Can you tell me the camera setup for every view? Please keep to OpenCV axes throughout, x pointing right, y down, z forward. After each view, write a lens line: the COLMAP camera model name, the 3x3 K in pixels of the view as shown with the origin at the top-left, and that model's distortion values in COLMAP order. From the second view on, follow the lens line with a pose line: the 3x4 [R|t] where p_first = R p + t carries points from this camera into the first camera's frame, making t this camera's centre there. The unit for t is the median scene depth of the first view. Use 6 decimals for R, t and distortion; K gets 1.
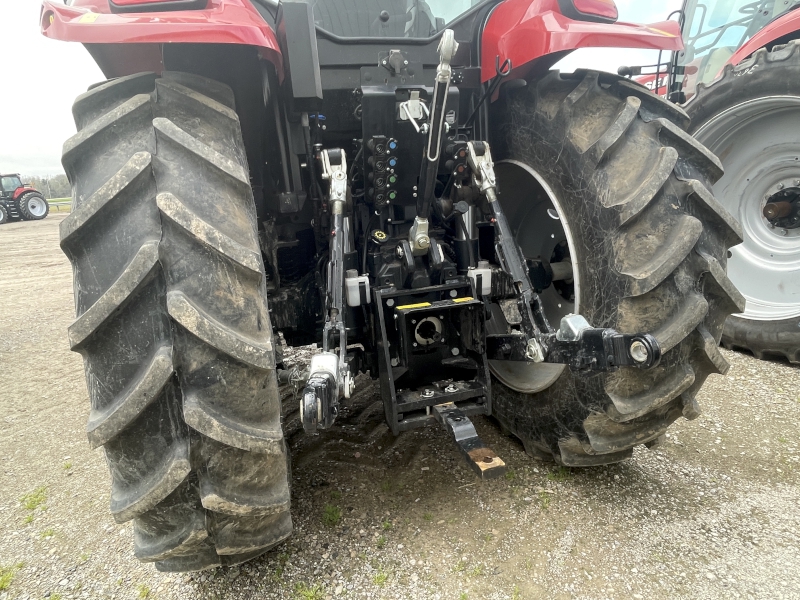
lens RADIAL K [[496.1, 0, 400.0], [0, 496.1, 300.0], [0, 0, 1]] dist [-0.001522, 0.000870]
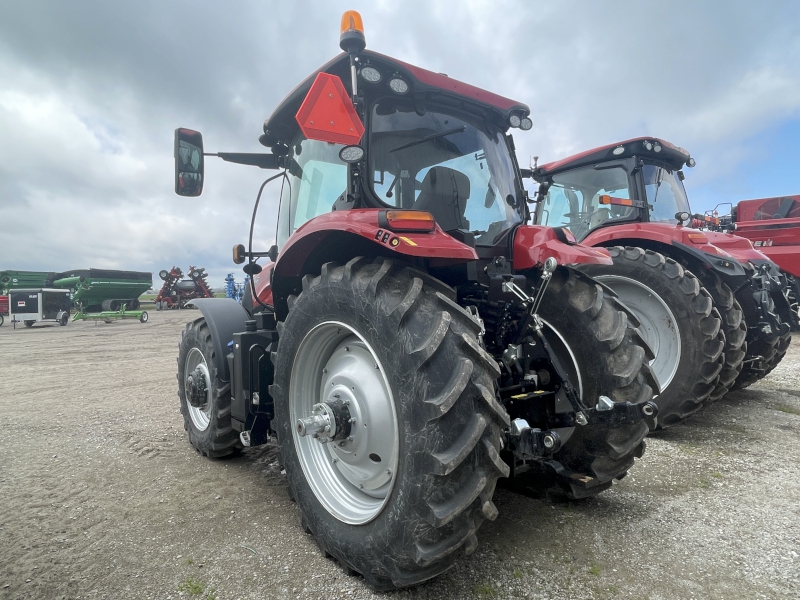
lens RADIAL K [[496.1, 0, 400.0], [0, 496.1, 300.0], [0, 0, 1]] dist [-0.001522, 0.000870]
pose [[0.930041, 0.039930, 0.365280, -0.987625], [0.048757, 0.971879, -0.230380, 0.063228], [-0.364207, 0.232073, 0.901940, -0.478275]]
